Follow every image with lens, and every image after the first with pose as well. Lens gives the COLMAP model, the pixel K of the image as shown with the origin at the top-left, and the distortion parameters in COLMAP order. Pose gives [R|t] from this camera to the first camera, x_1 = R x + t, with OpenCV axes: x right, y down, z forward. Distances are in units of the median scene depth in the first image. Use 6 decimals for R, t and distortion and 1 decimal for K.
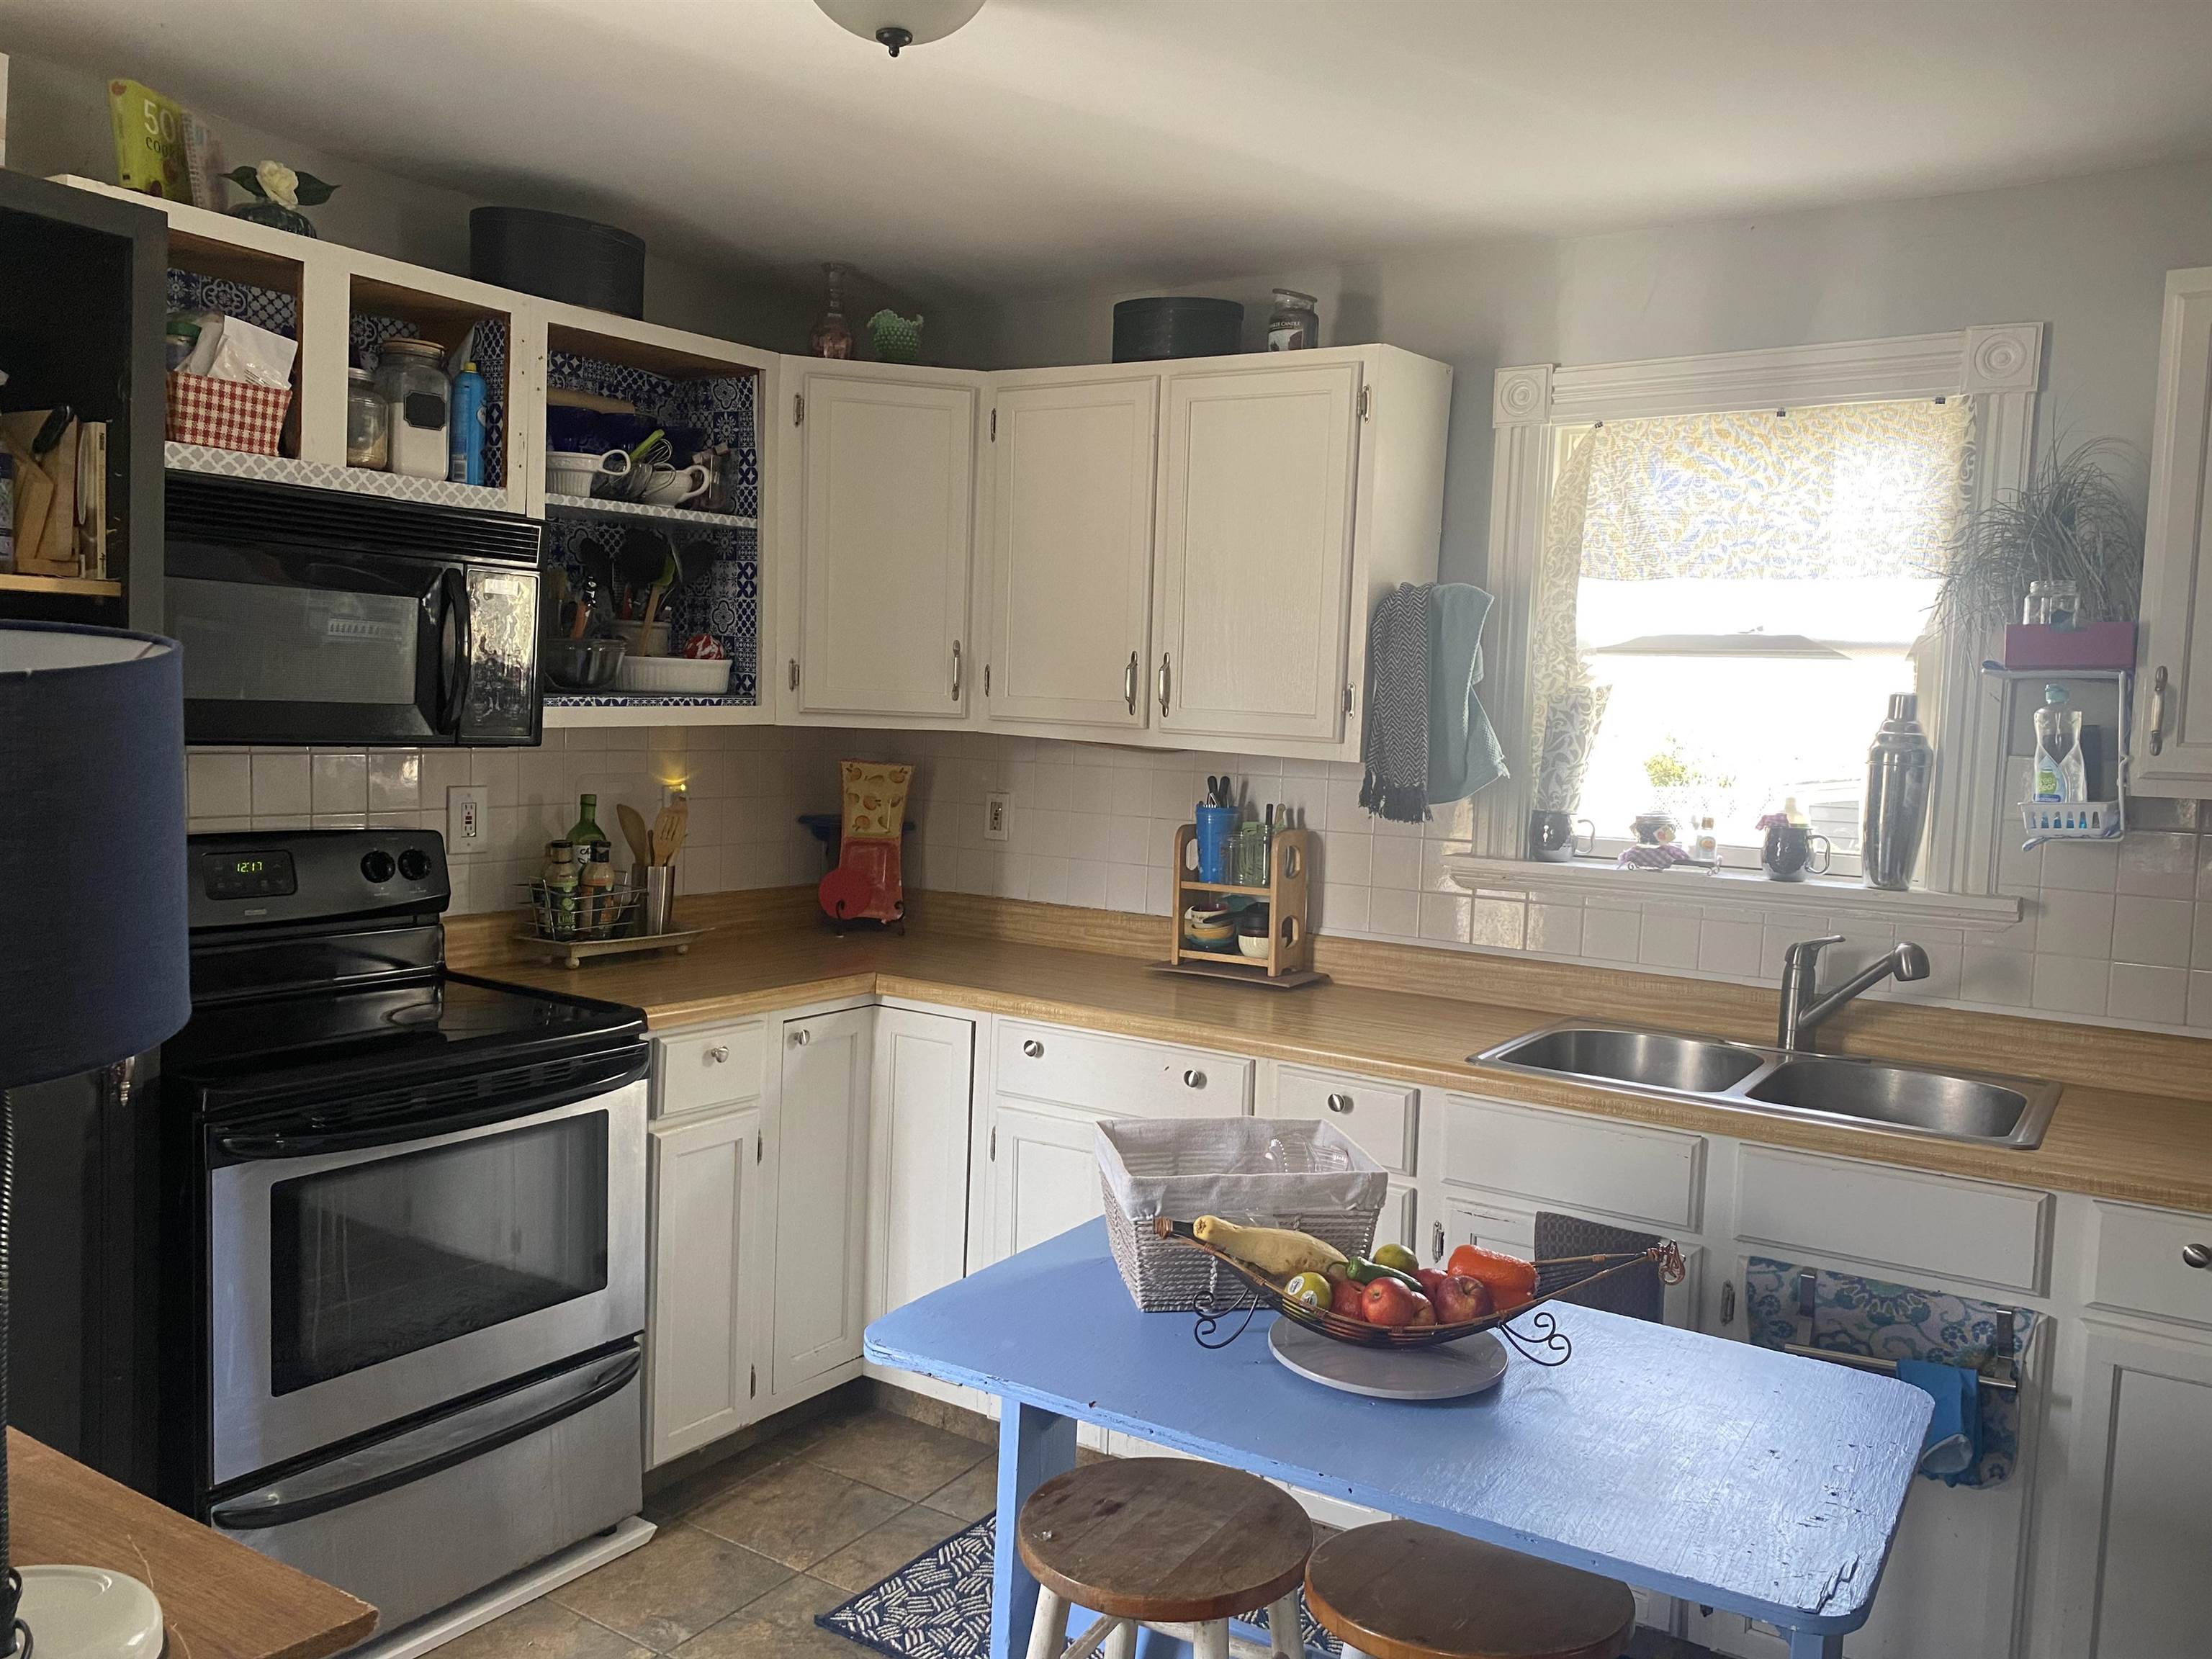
lens RADIAL K [[1708.1, 0, 1106.0], [0, 1708.1, 829.5], [0, 0, 1]] dist [0.069013, -0.113185]
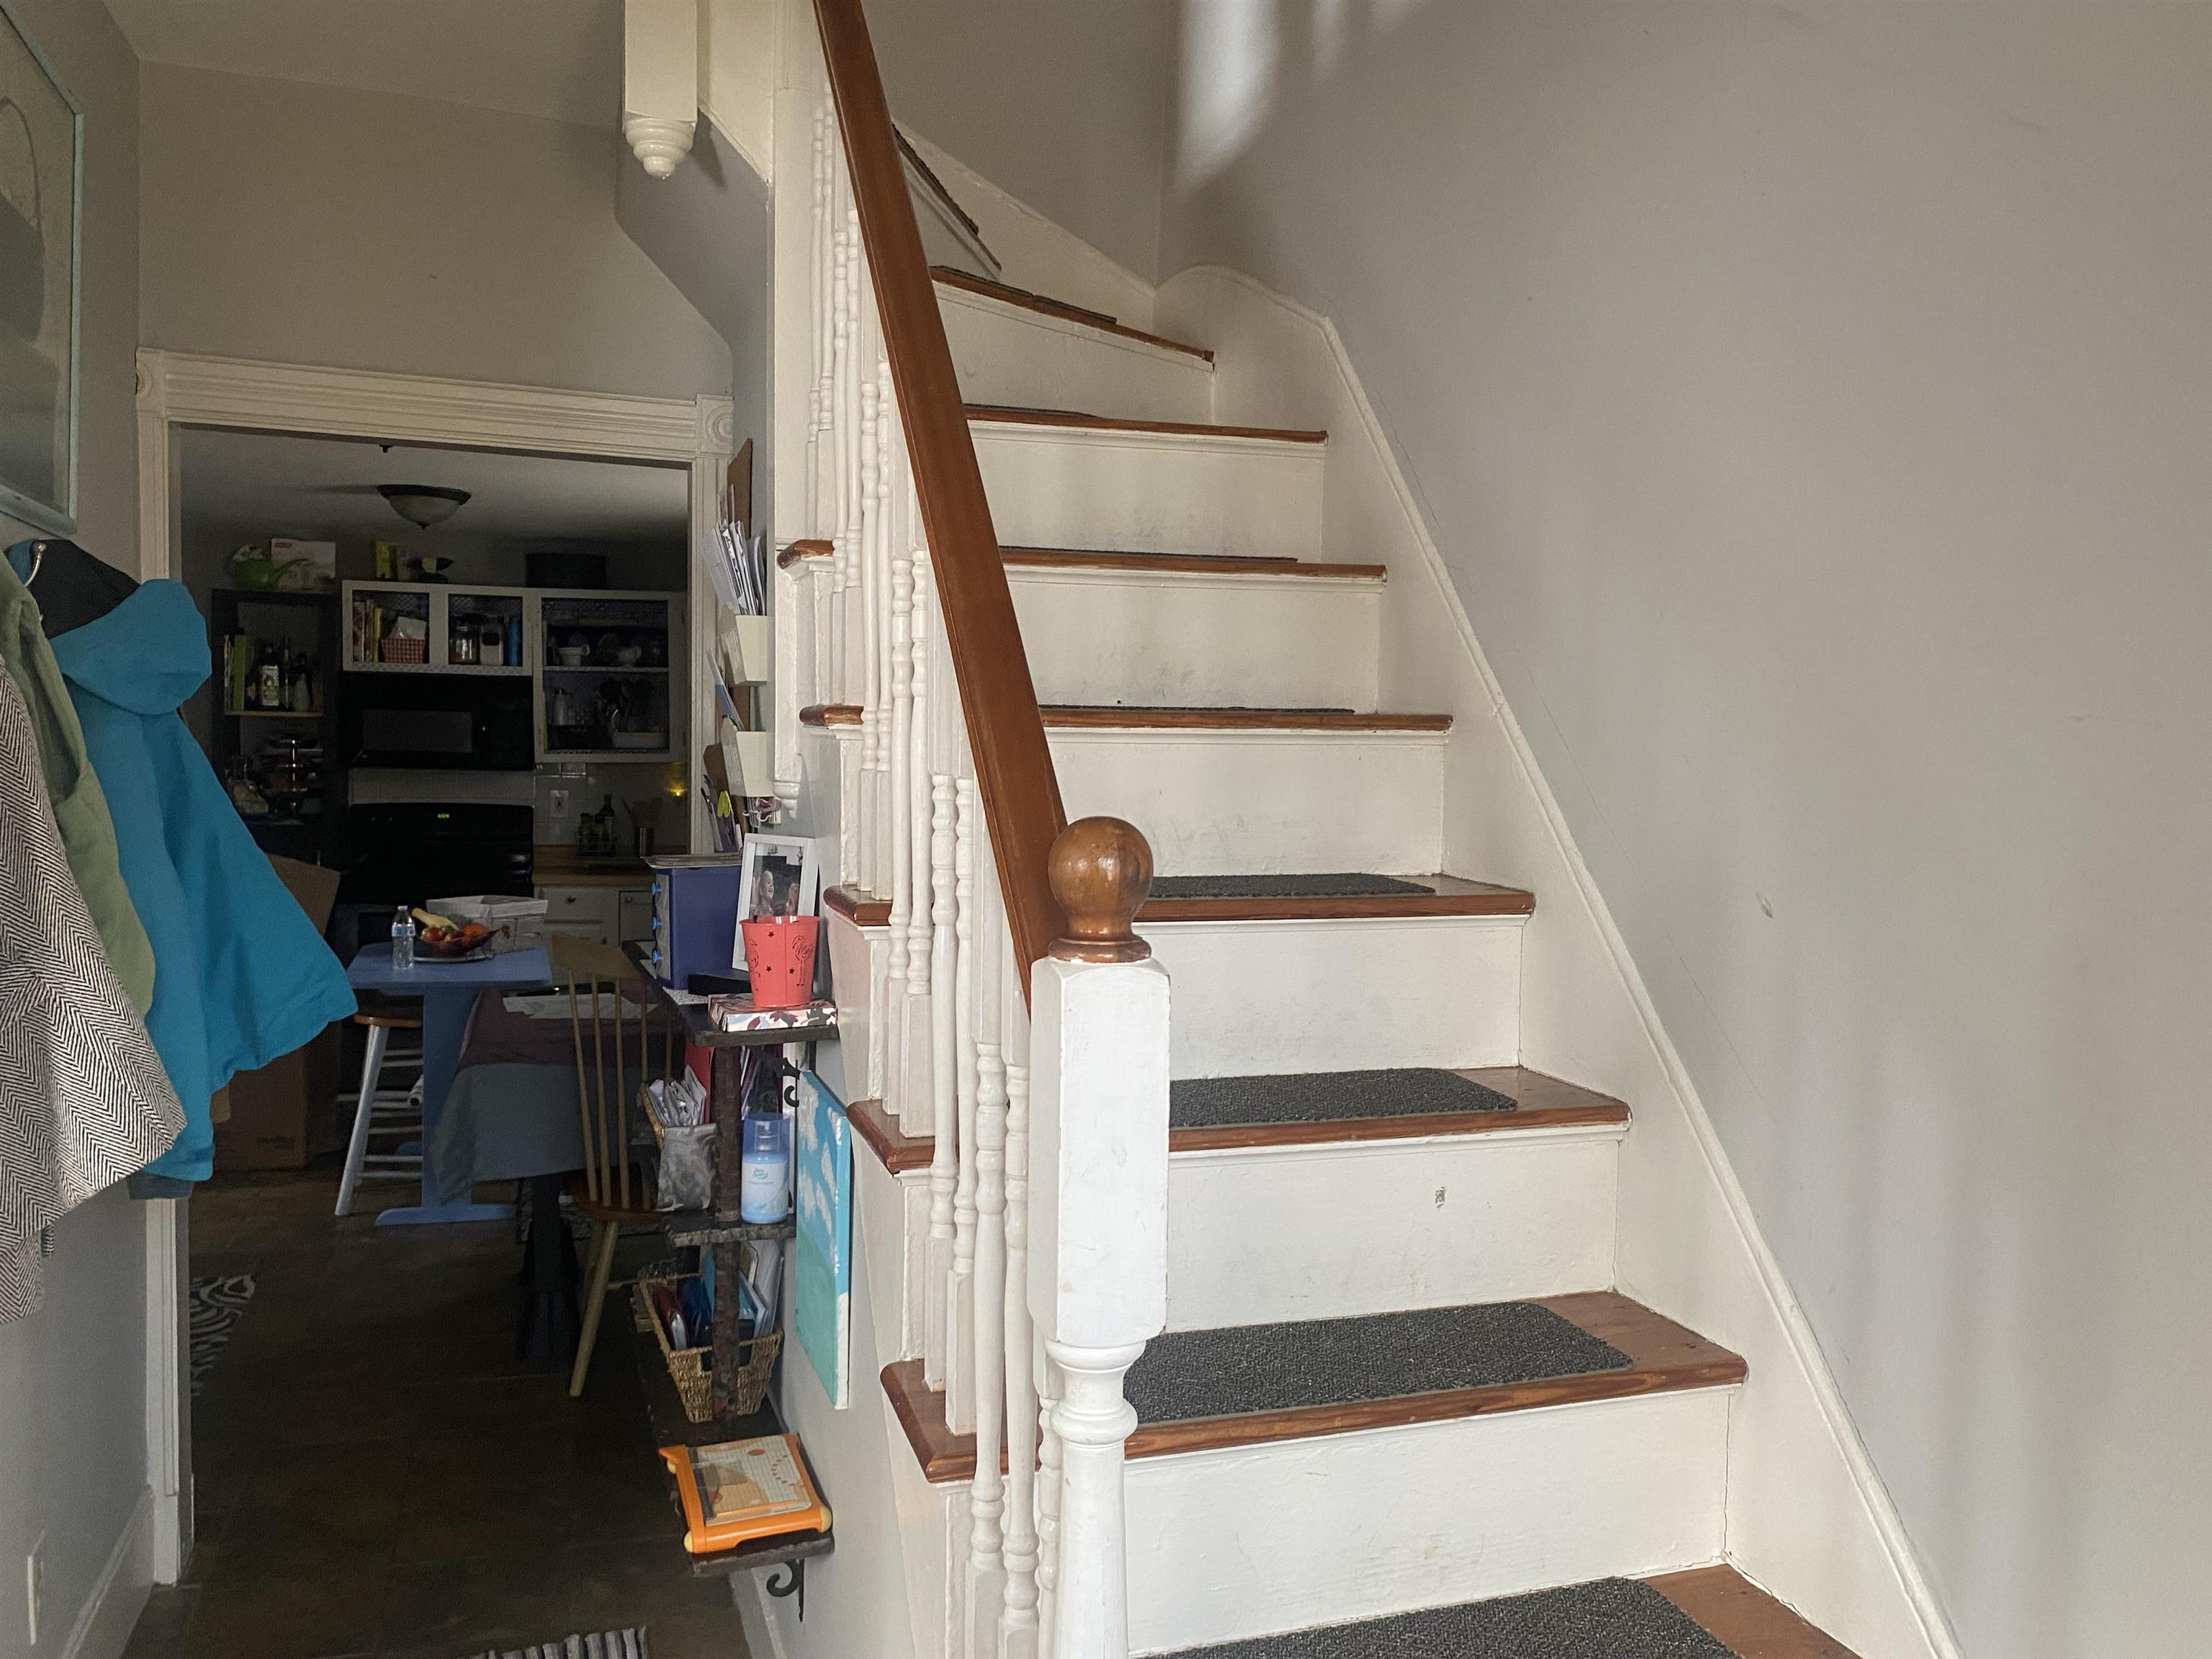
lens RADIAL K [[1724.1, 0, 1099.6], [0, 1724.1, 841.6], [0, 0, 1]] dist [0.039320, -0.043316]
pose [[0.766677, -0.005990, -0.642005, 1.772350], [-0.031788, 0.998376, -0.047277, 0.137427], [0.641246, 0.056654, 0.765241, -0.342634]]
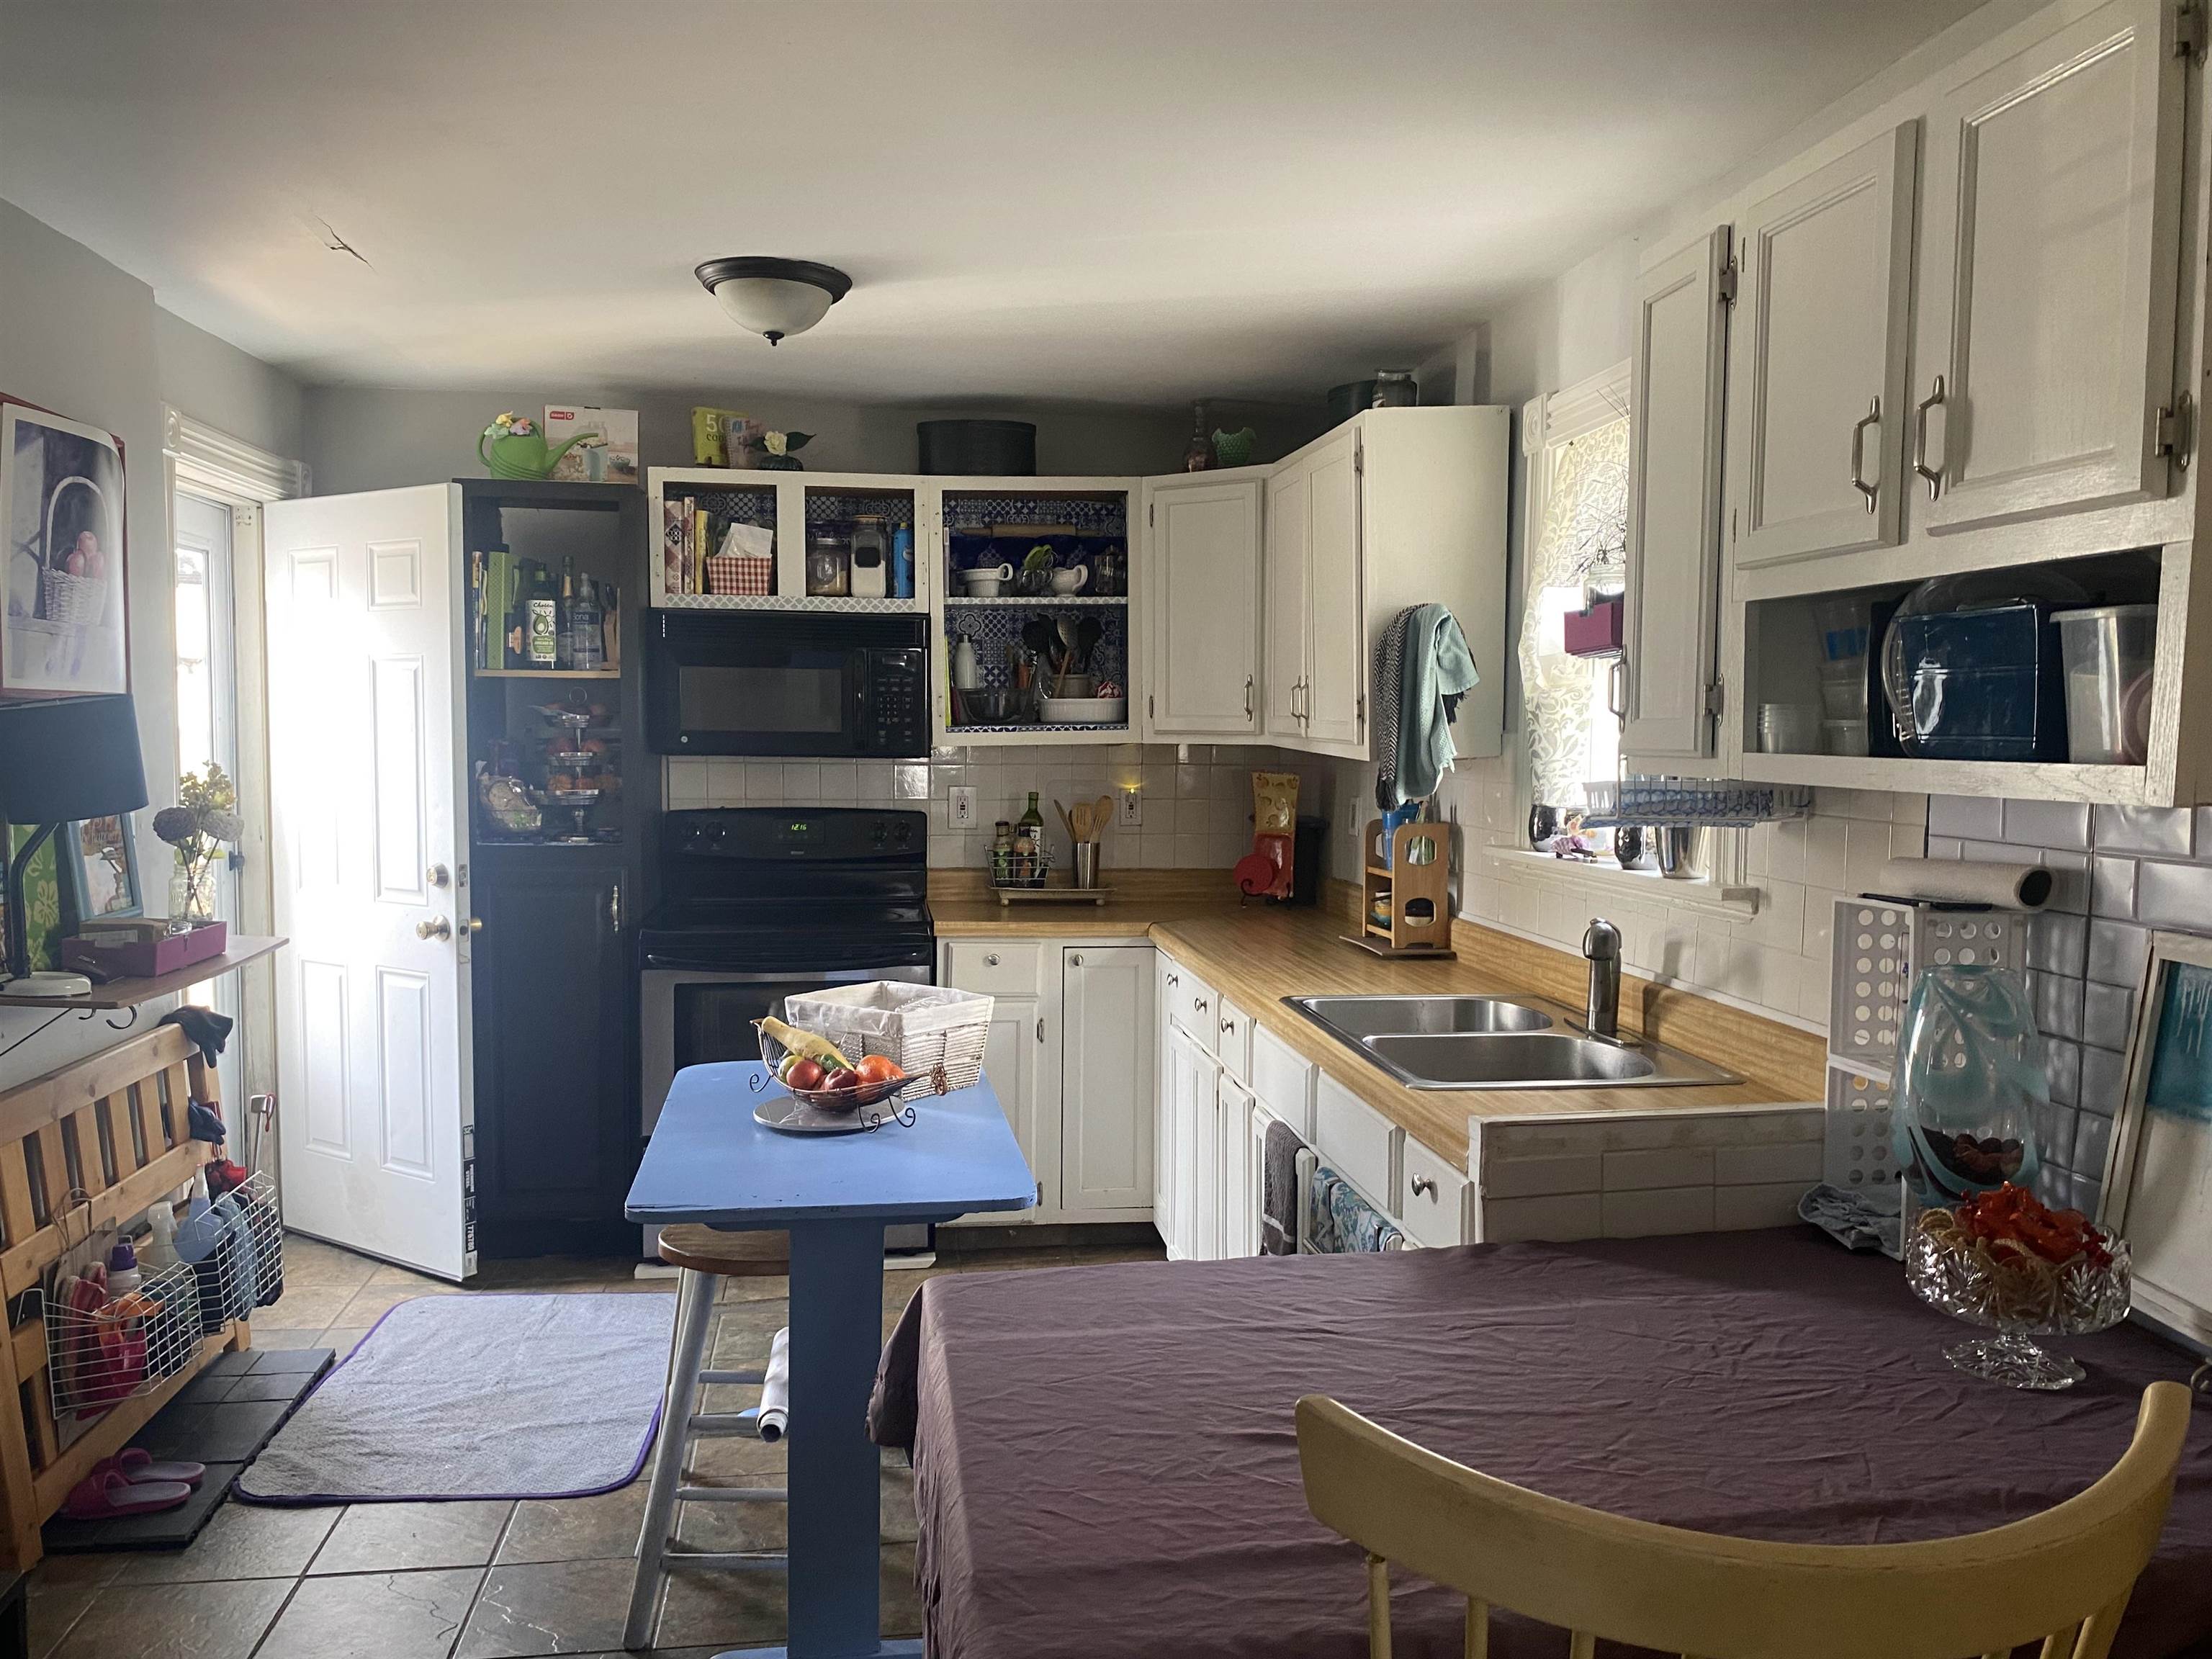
lens RADIAL K [[1680.3, 0, 1106.0], [0, 1680.3, 829.5], [0, 0, 1]] dist [0.146816, -0.000632]
pose [[0.656608, 0.016455, -0.754053, 0.905564], [-0.040071, 0.999111, -0.013090, 0.030747], [0.753167, 0.038810, 0.656683, 0.095062]]
